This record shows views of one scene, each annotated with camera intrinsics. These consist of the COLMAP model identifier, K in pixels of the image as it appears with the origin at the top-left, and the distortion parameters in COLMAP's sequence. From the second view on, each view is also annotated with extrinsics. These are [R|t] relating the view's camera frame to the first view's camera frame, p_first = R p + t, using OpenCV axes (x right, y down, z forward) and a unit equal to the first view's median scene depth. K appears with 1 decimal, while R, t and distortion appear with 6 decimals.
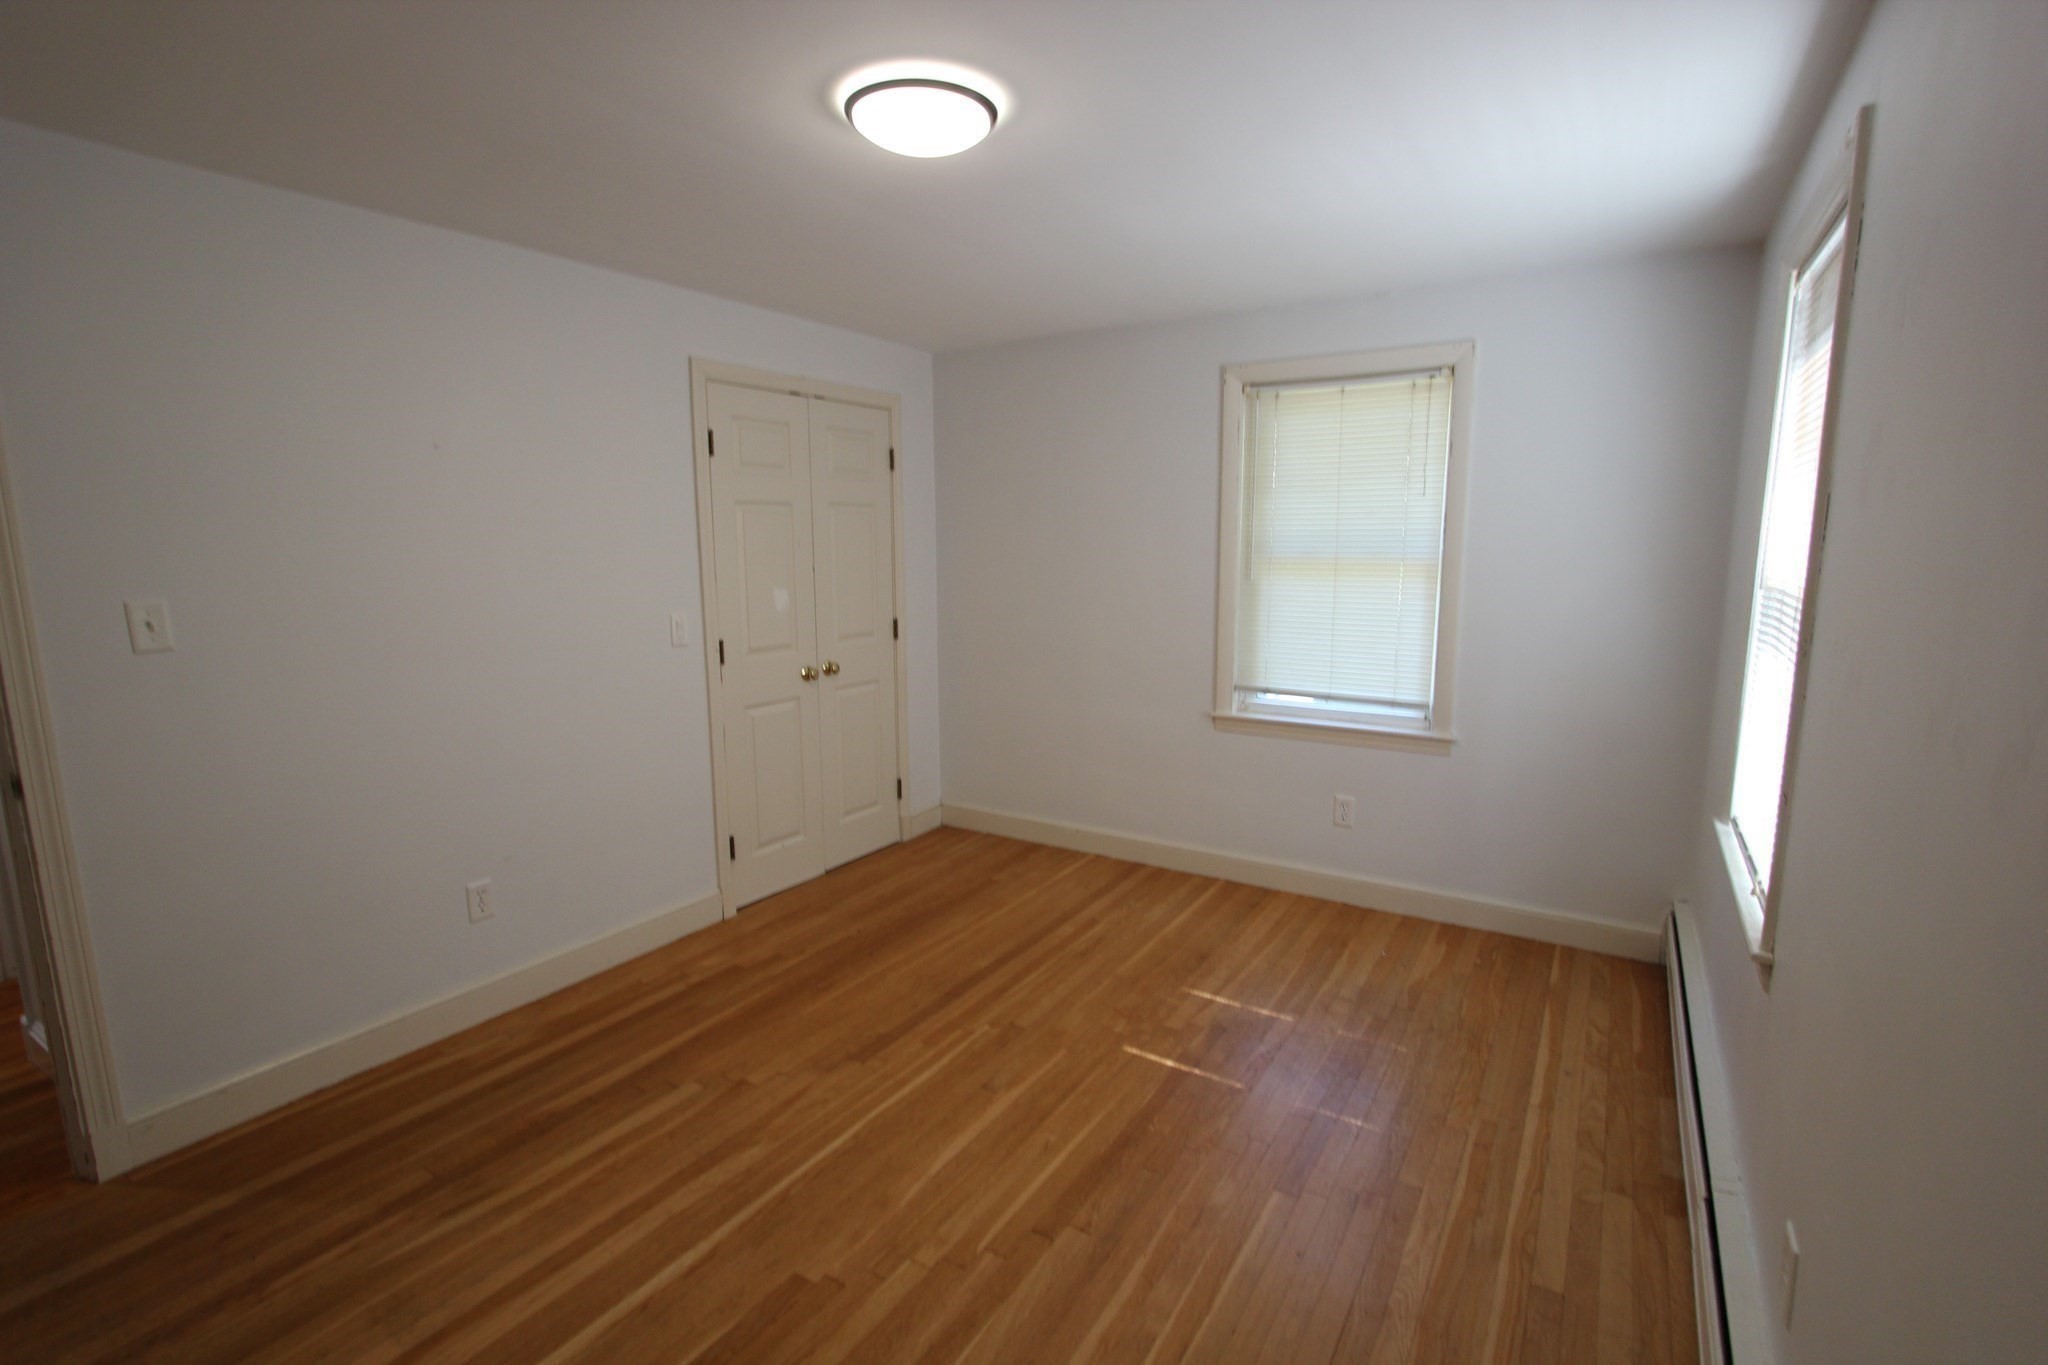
lens RADIAL K [[936.4, 0, 1014.7], [0, 936.4, 686.5], [0, 0, 1]] dist [-0.021234, 0.000058]
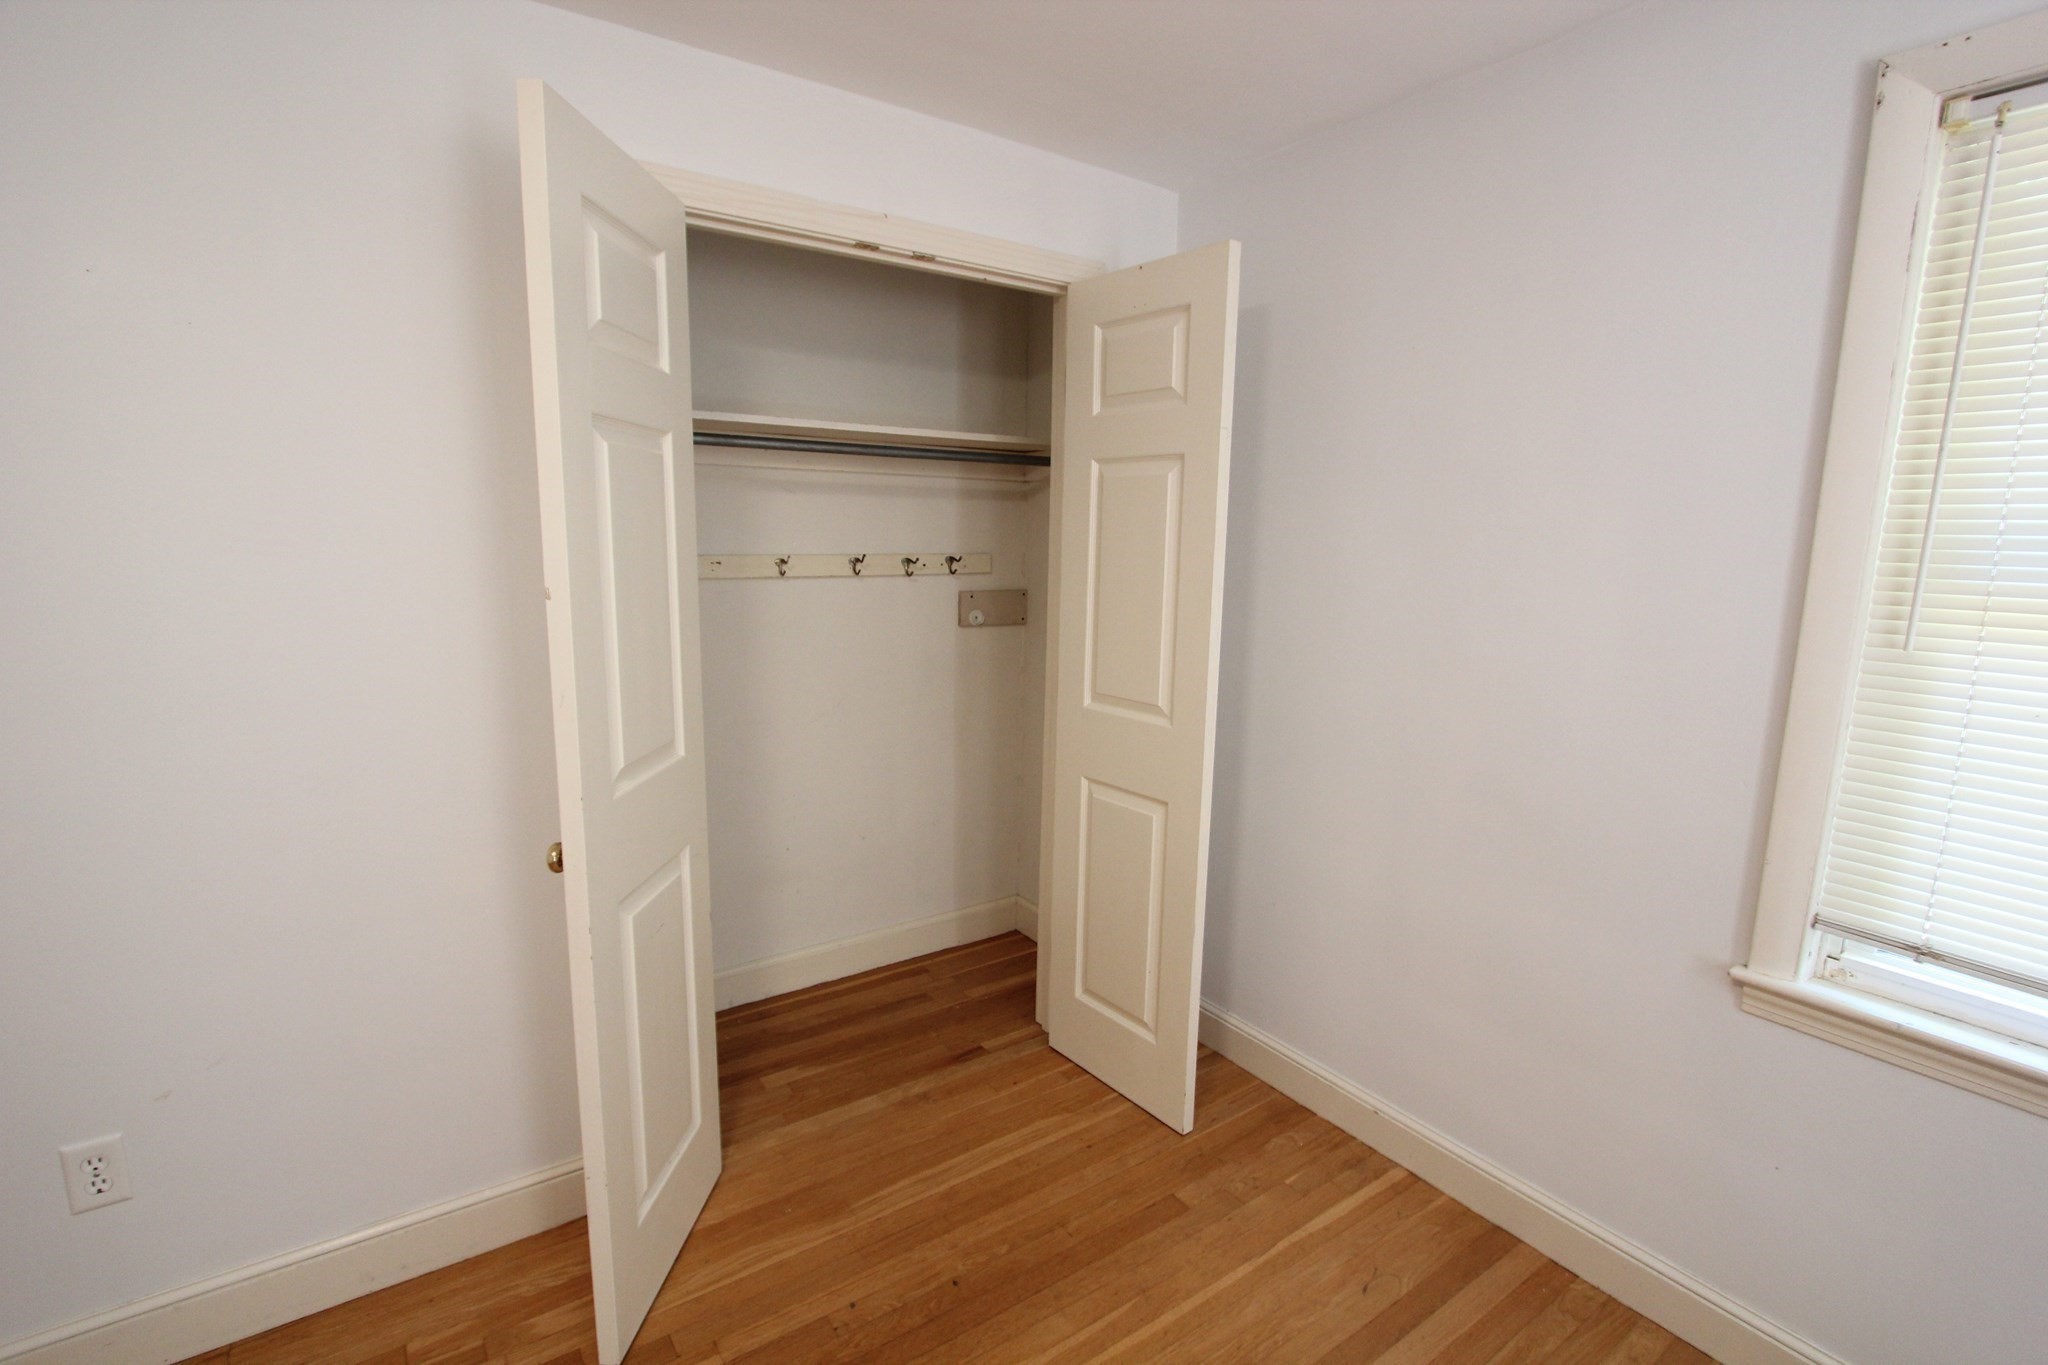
lens RADIAL K [[942.6, 0, 1021.8], [0, 942.6, 690.8], [0, 0, 1]] dist [-0.015947, 0.001448]
pose [[0.921320, 0.085172, -0.379362, 0.084293], [-0.081175, 0.996346, 0.026552, -0.091355], [0.380237, 0.006332, 0.924867, 0.610985]]
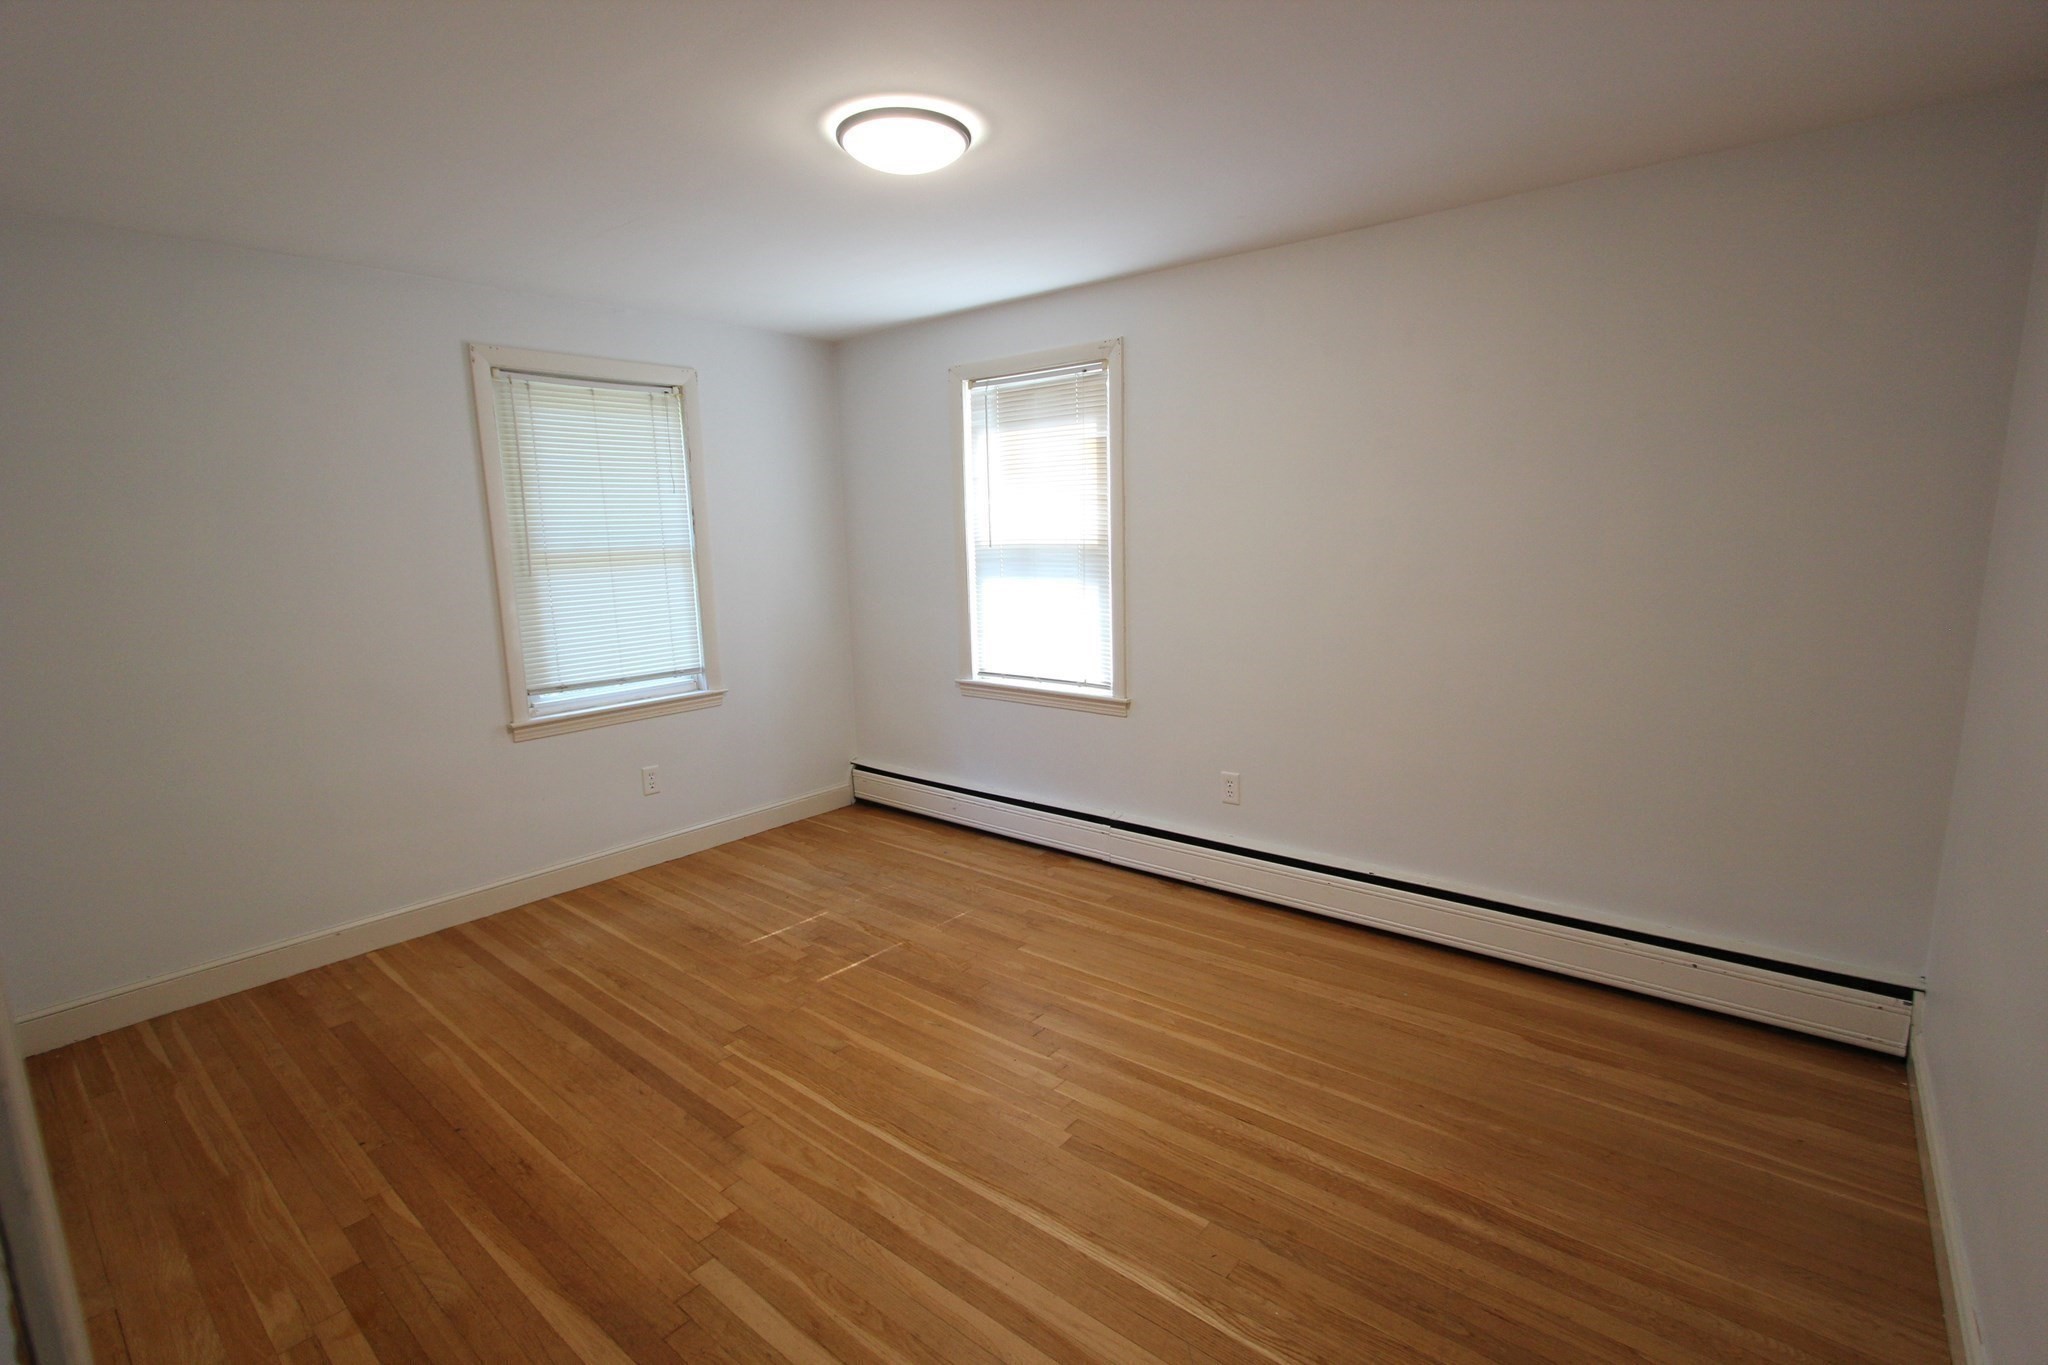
lens RADIAL K [[942.6, 0, 1021.8], [0, 942.6, 690.8], [0, 0, 1]] dist [-0.015947, 0.001448]
pose [[0.124453, -0.169205, 0.977692, -0.733022], [0.176698, 0.973382, 0.145966, -0.058849], [-0.976365, 0.154590, 0.151038, 0.440788]]
